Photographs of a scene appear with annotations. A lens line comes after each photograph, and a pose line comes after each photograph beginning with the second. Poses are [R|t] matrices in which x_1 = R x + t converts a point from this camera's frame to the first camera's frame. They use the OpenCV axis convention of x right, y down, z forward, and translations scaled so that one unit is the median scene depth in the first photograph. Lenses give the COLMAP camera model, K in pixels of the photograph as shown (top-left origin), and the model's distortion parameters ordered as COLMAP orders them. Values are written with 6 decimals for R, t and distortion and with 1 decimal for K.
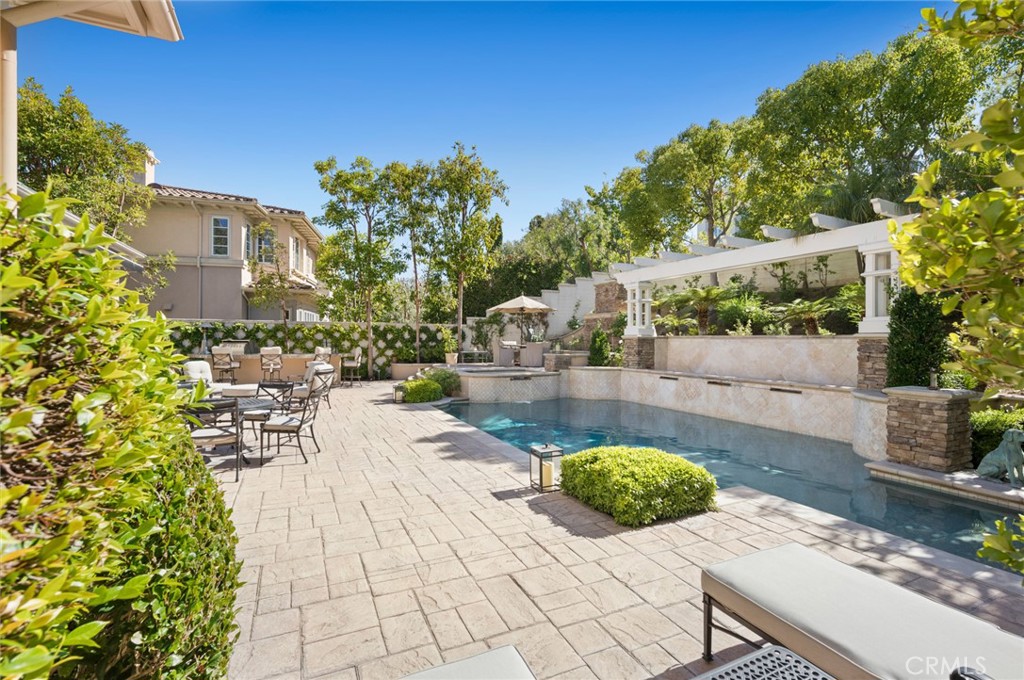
lens RADIAL K [[465.9, 0, 513.0], [0, 465.9, 341.0], [0, 0, 1]] dist [-0.000575, -0.000413]
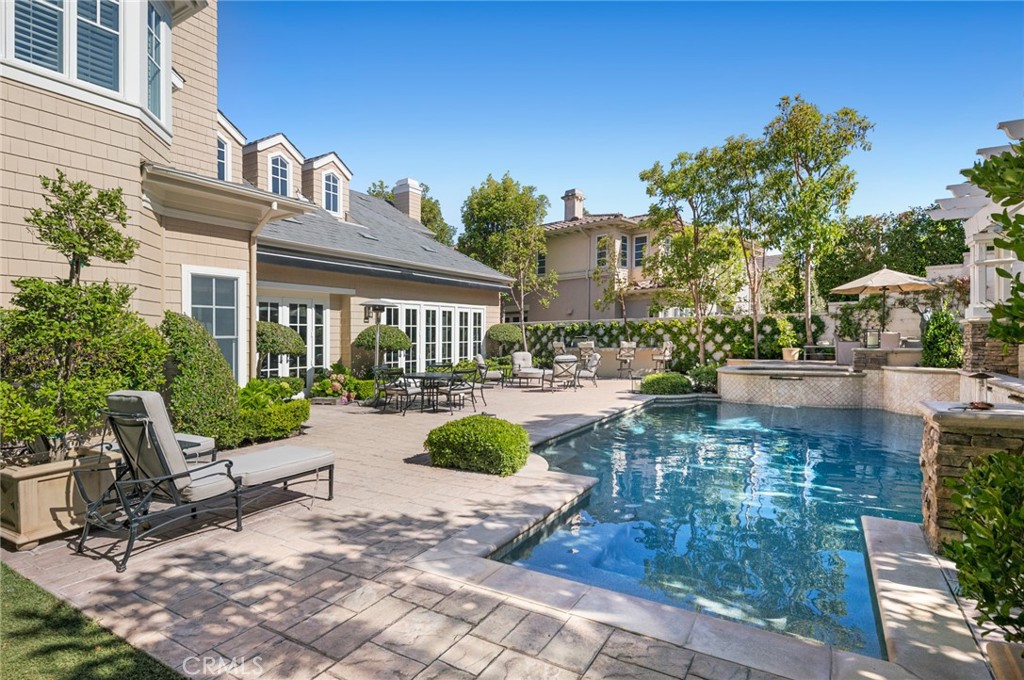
lens RADIAL K [[509.9, 0, 511.5], [0, 509.9, 339.3], [0, 0, 1]] dist [0.001460, -0.000069]
pose [[0.549632, -0.011552, -0.835327, 0.372144], [0.016292, 0.999862, -0.003108, 0.005590], [0.835248, -0.011900, 0.549745, 0.076821]]
